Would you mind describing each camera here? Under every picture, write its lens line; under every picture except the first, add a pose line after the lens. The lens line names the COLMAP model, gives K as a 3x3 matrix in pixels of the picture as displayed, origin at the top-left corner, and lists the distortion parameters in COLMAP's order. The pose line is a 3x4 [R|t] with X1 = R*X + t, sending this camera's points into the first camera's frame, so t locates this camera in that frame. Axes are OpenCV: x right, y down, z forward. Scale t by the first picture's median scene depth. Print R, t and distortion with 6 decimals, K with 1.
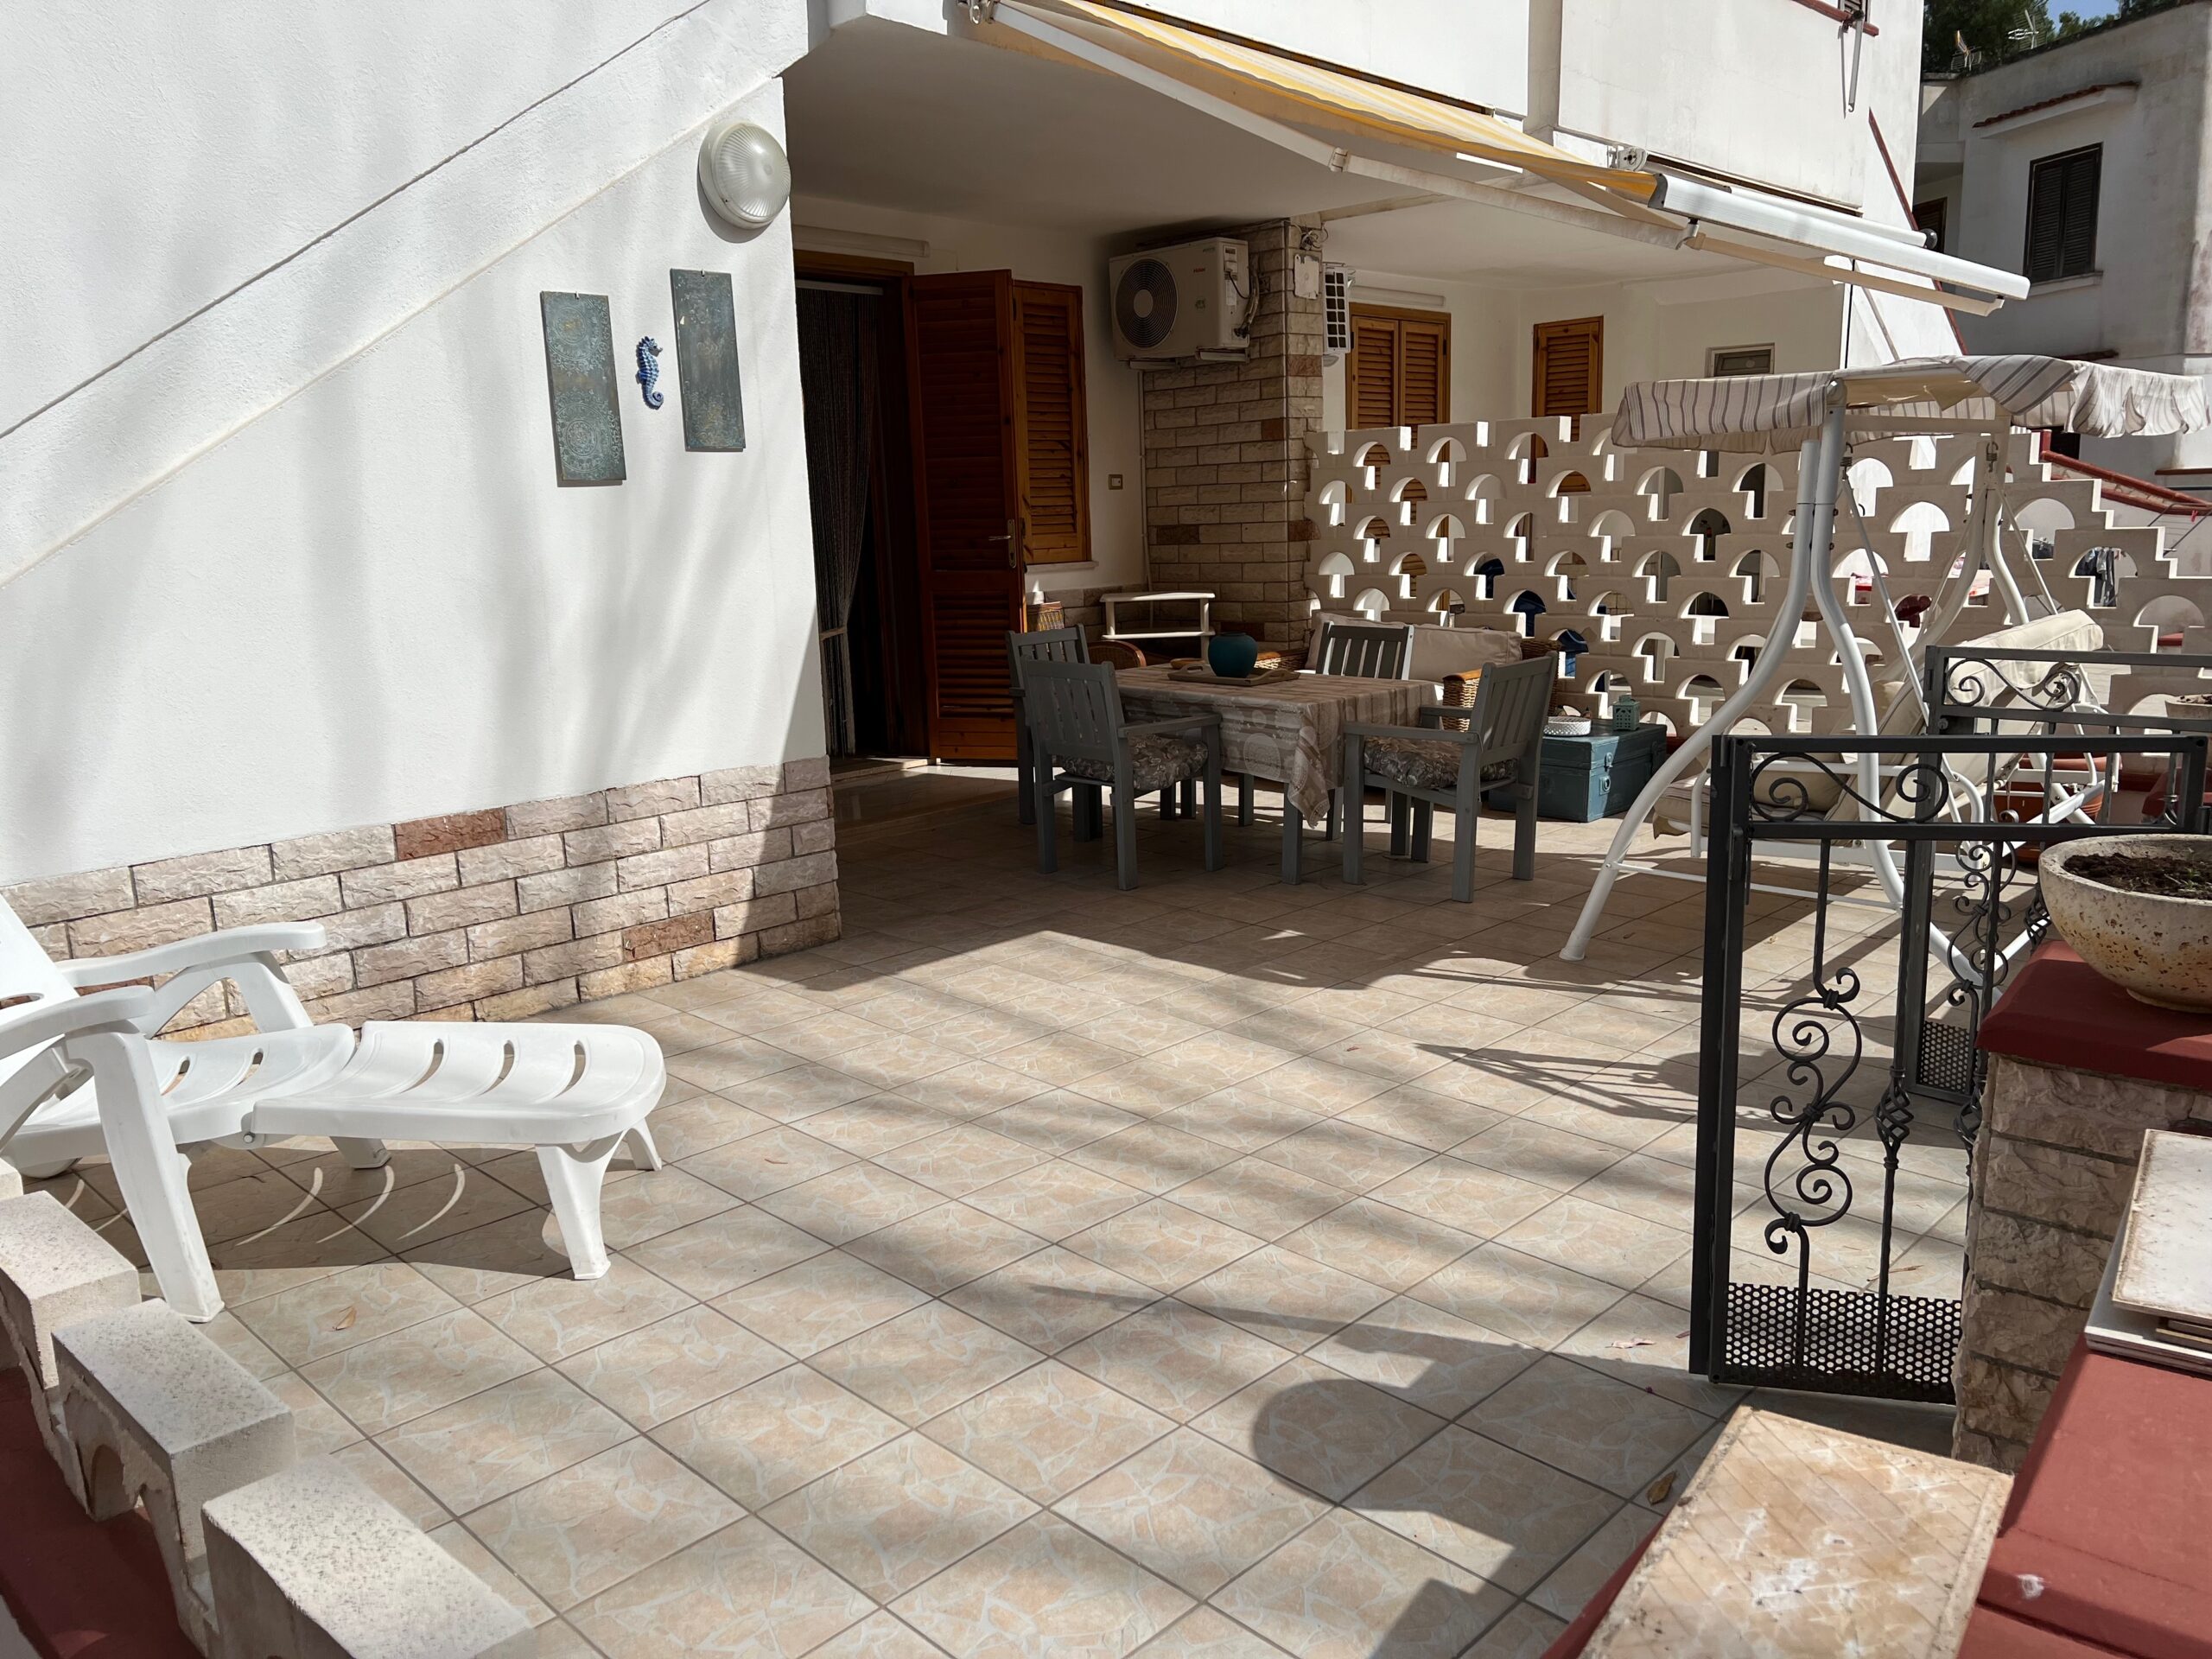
lens RADIAL K [[1667.2, 0, 1098.5], [0, 1667.2, 846.9], [0, 0, 1]] dist [0.082385, -0.080587]
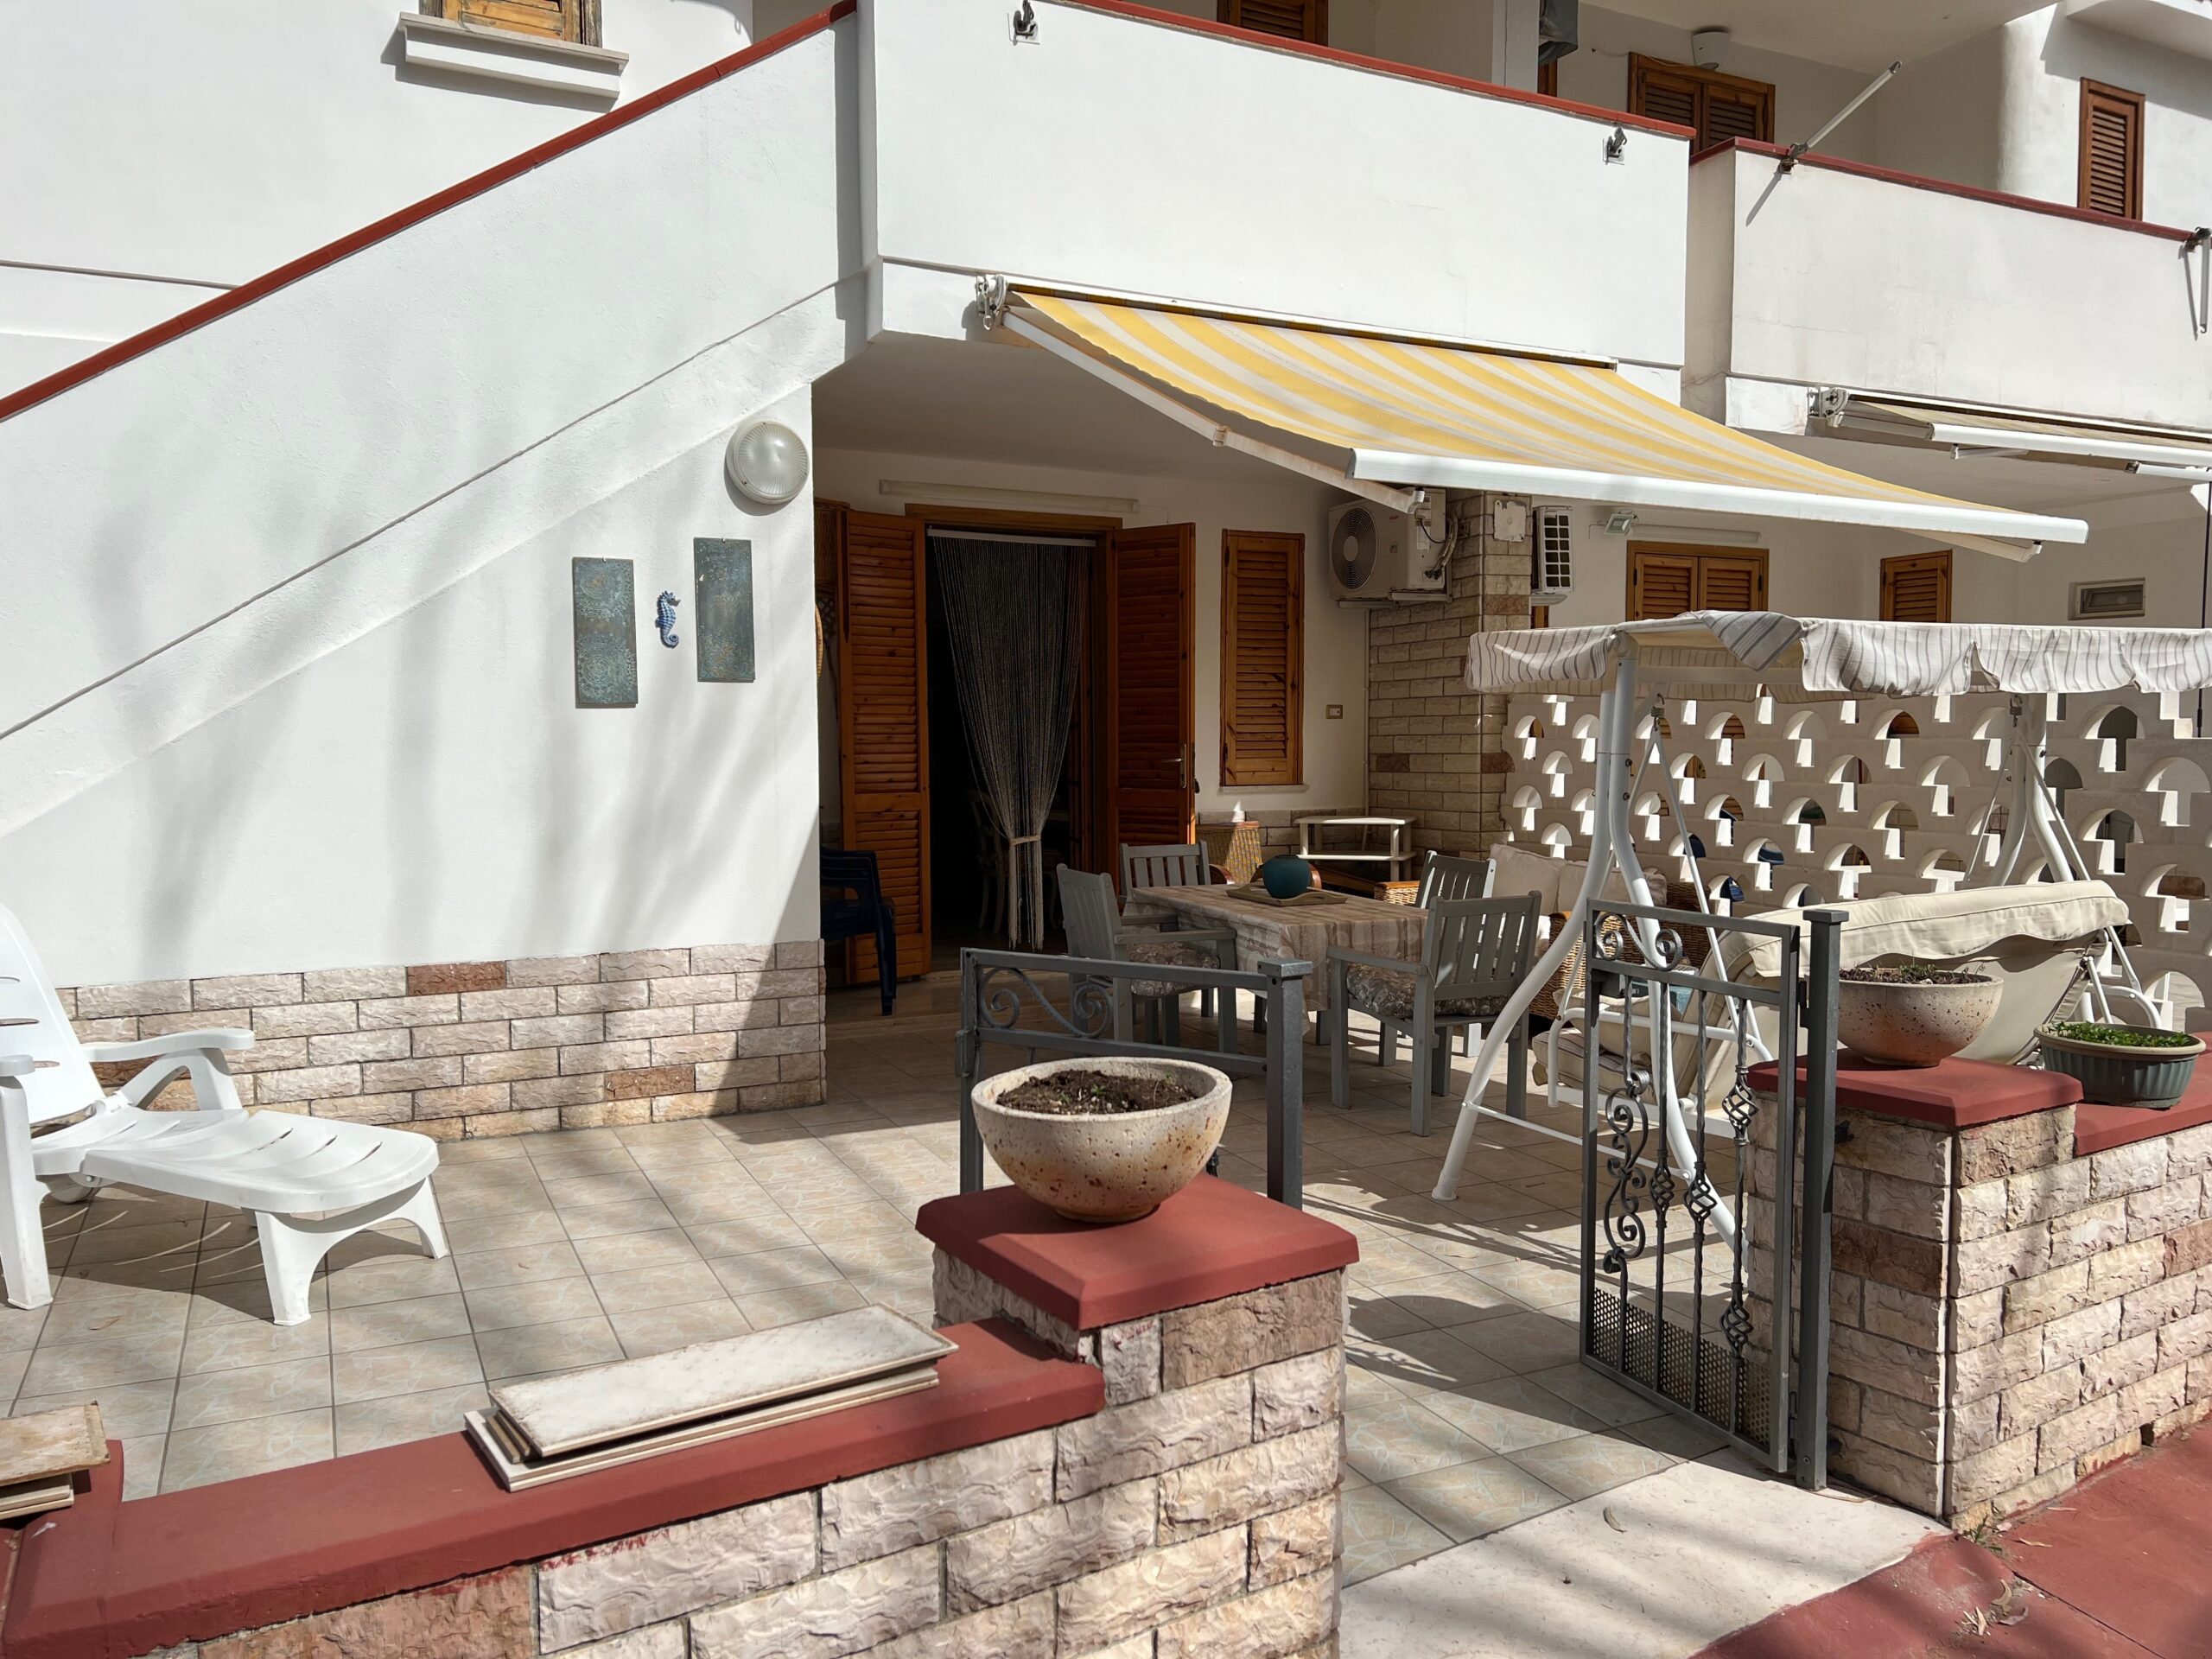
lens RADIAL K [[1667.2, 0, 1091.5], [0, 1667.2, 850.0], [0, 0, 1]] dist [0.082385, -0.080587]
pose [[0.937060, 0.051160, -0.345399, 0.345151], [-0.094620, 0.989400, -0.110153, -0.006247], [0.336102, 0.135902, 0.931969, -0.012962]]
